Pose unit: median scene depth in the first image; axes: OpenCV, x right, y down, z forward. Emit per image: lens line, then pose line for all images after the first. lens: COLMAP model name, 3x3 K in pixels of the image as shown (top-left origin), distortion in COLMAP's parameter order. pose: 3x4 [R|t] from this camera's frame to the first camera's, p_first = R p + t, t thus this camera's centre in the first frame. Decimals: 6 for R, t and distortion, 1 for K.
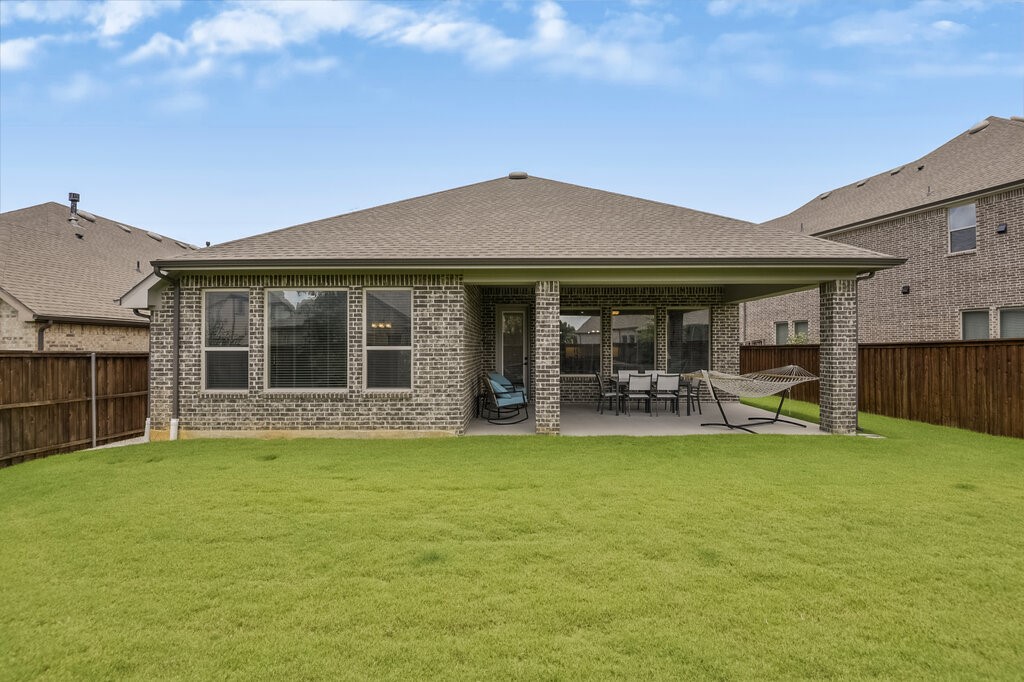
lens RADIAL K [[490.9, 0, 512.0], [0, 490.9, 341.0], [0, 0, 1]] dist [-0.001497, -0.024189]
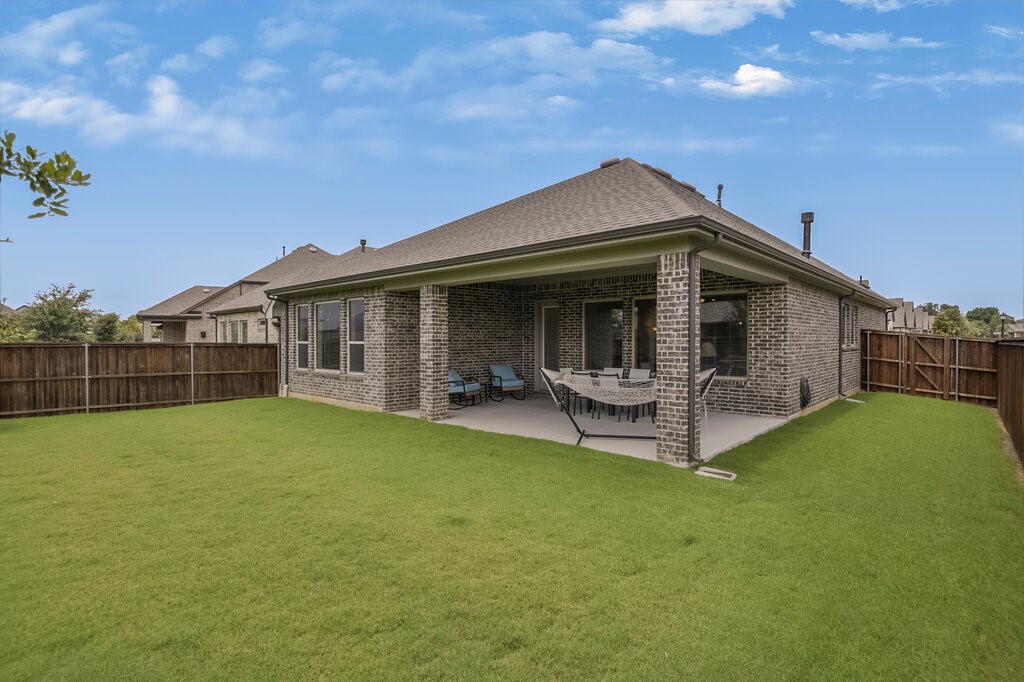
lens RADIAL K [[490.9, 0, 512.0], [0, 490.9, 341.0], [0, 0, 1]] dist [-0.001497, -0.024189]
pose [[0.742376, 0.003699, -0.669973, 0.998495], [0.008702, 0.999847, 0.015163, -0.006971], [0.669926, -0.017086, 0.742231, 0.287603]]
